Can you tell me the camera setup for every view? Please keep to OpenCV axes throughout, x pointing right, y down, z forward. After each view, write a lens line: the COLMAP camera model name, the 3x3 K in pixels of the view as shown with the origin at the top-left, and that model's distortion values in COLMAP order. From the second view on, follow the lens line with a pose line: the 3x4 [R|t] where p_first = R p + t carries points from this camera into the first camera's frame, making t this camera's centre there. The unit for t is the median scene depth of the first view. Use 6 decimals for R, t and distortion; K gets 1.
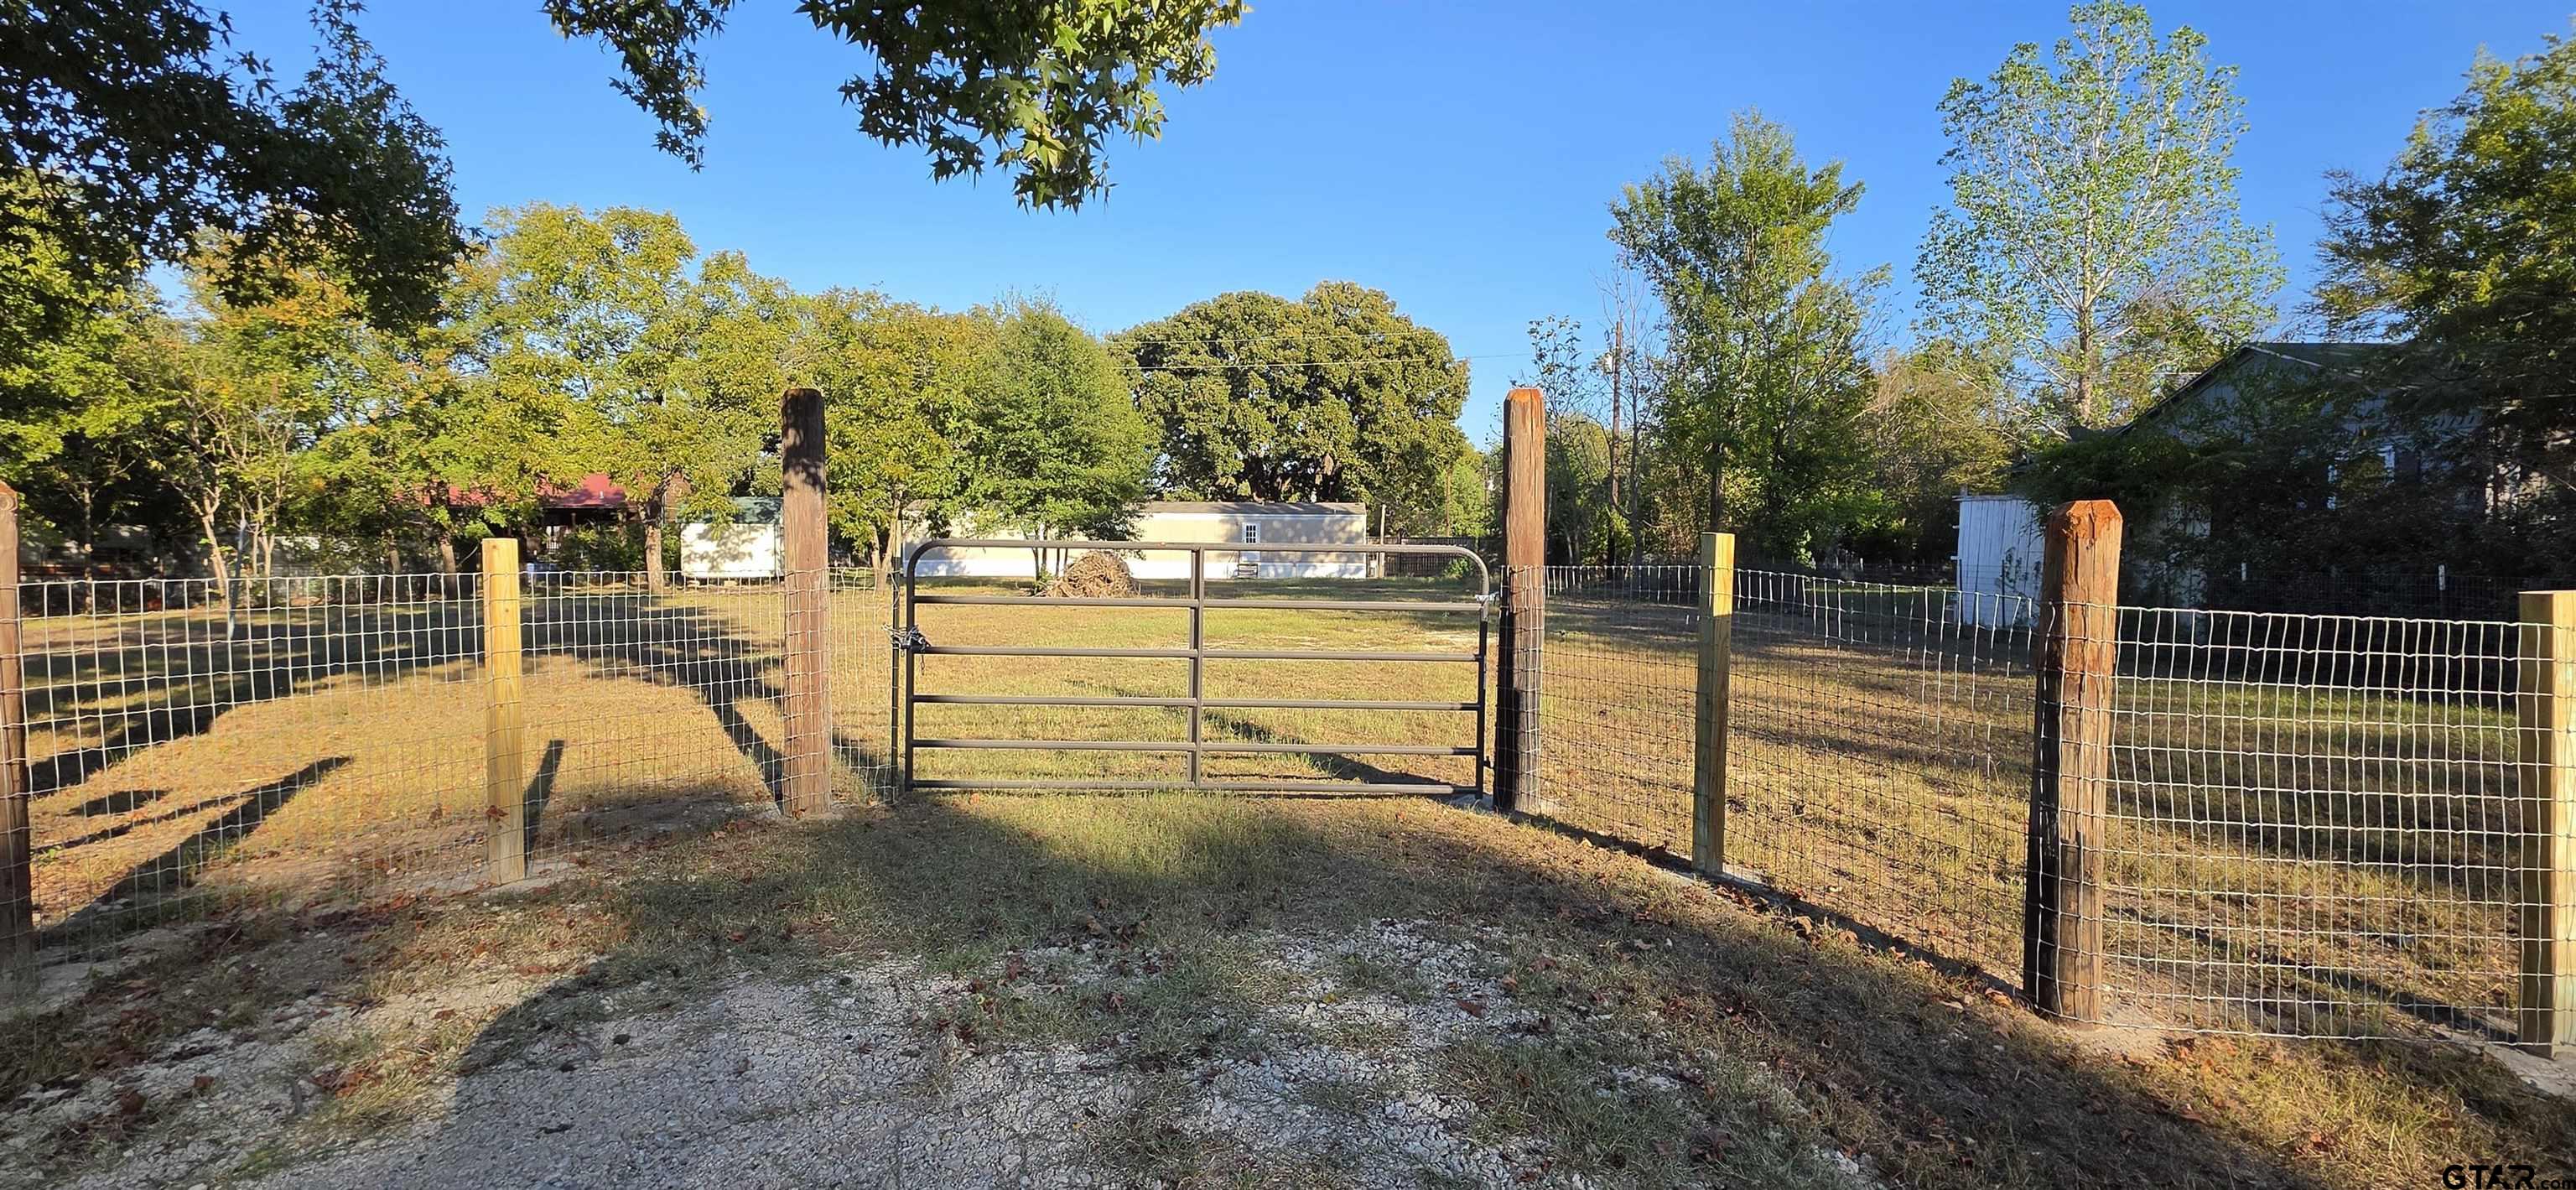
lens RADIAL K [[1156.2, 0, 1288.0], [0, 1156.2, 595.0], [0, 0, 1]] dist [-0.000641, 0.000096]
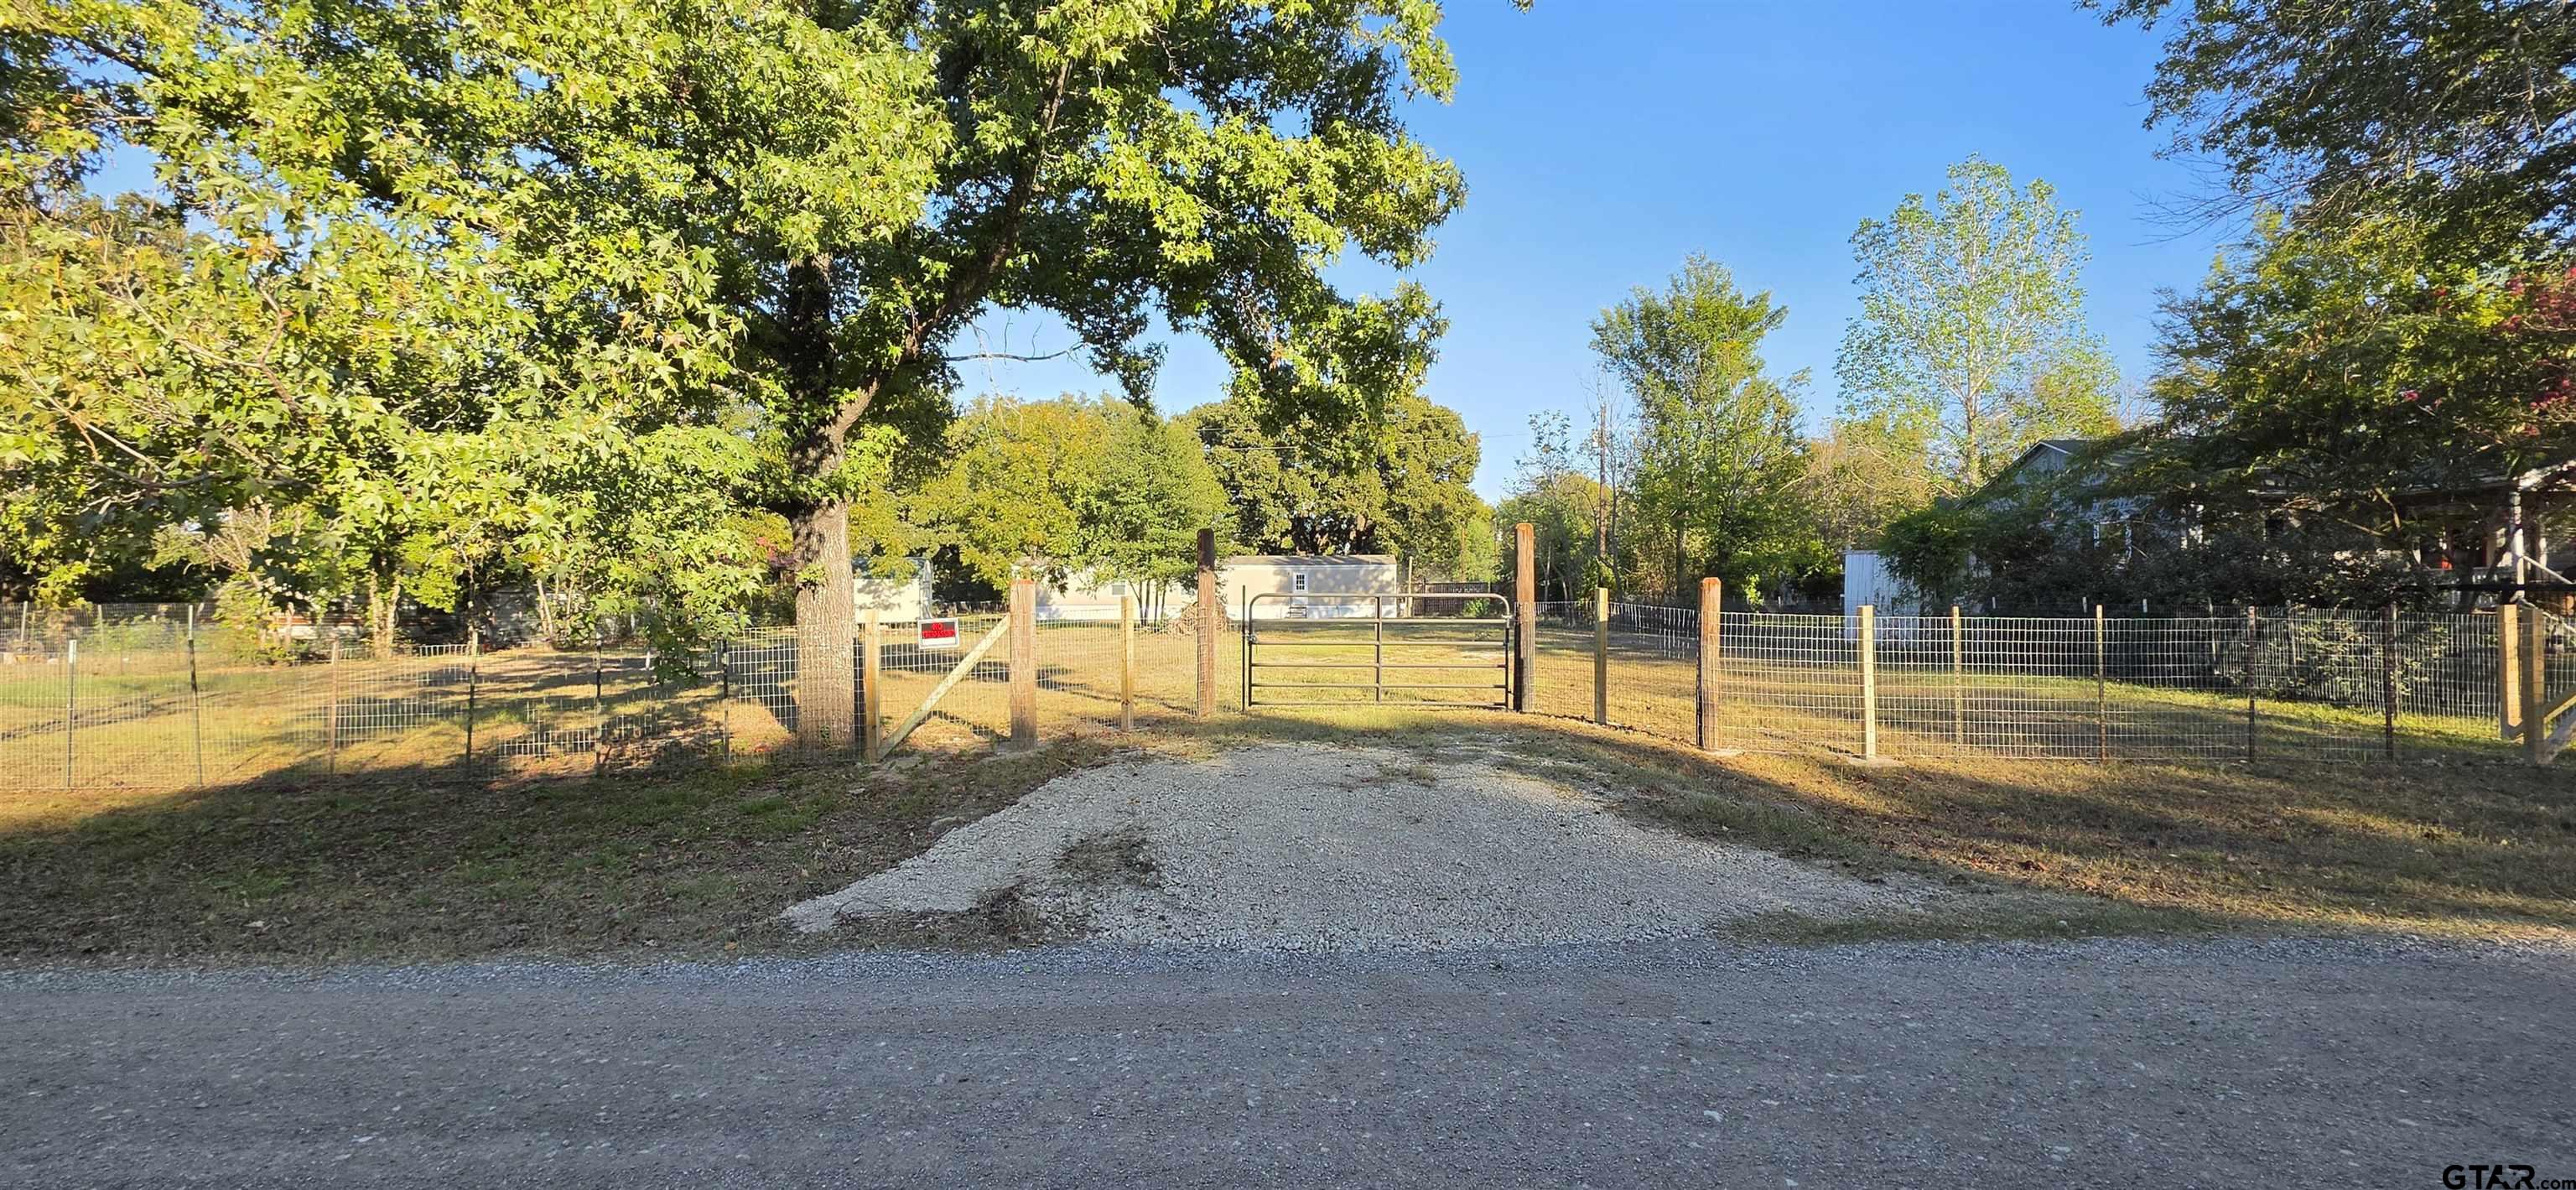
lens RADIAL K [[1033.5, 0, 1301.0], [0, 1033.5, 583.6], [0, 0, 1]] dist [0.000304, -0.000159]
pose [[0.999790, -0.011355, -0.017033, -0.024216], [0.010491, 0.998693, -0.050021, 0.004312], [0.017579, 0.049832, 0.998603, -0.125520]]
